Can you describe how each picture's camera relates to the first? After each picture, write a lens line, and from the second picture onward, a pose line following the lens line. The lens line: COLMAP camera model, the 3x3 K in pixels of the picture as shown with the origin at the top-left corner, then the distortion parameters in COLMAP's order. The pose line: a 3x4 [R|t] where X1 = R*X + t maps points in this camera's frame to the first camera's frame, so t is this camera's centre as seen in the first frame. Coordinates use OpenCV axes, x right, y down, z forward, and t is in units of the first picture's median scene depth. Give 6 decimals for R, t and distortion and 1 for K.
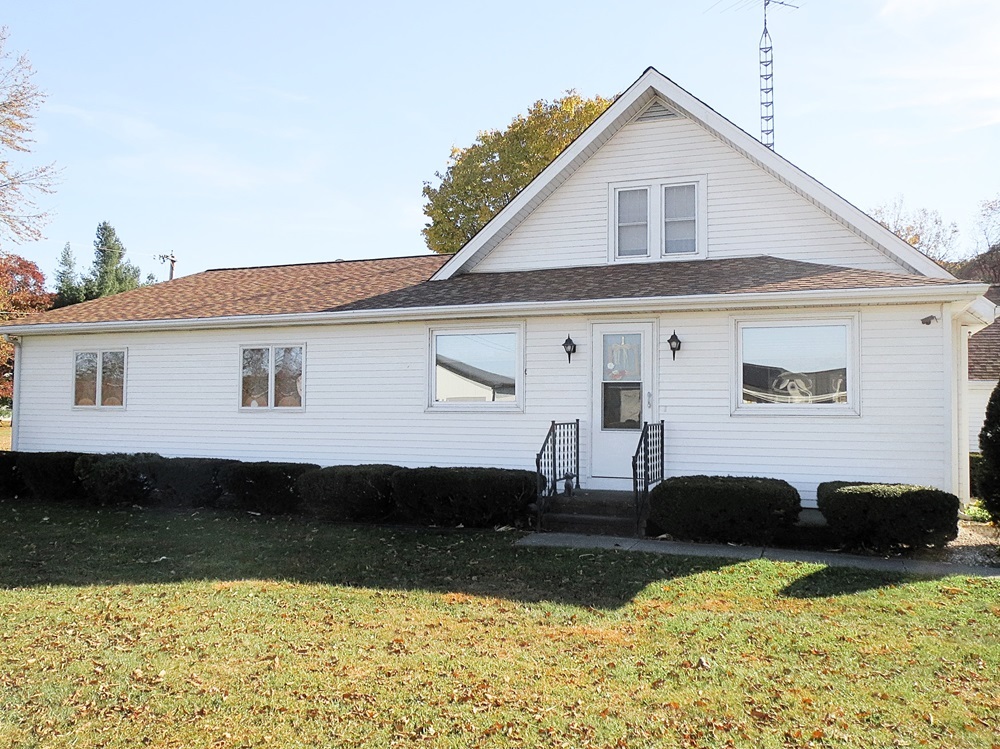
lens RADIAL K [[887.5, 0, 500.0], [0, 887.5, 382.6], [0, 0, 1]] dist [-0.039314, 0.031239]
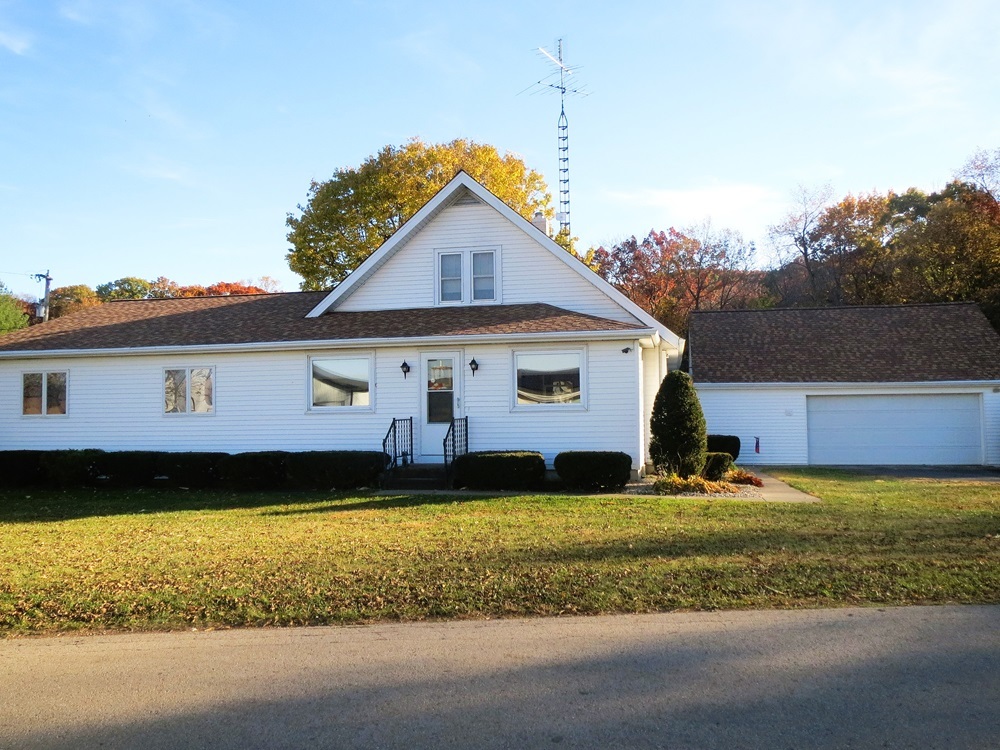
lens RADIAL K [[914.0, 0, 498.3], [0, 914.0, 363.9], [0, 0, 1]] dist [-0.048239, 0.000000]
pose [[0.987786, -0.012775, 0.155290, -0.004669], [0.015938, 0.999690, -0.019143, -0.013820], [-0.154997, 0.021384, 0.987683, -0.476961]]
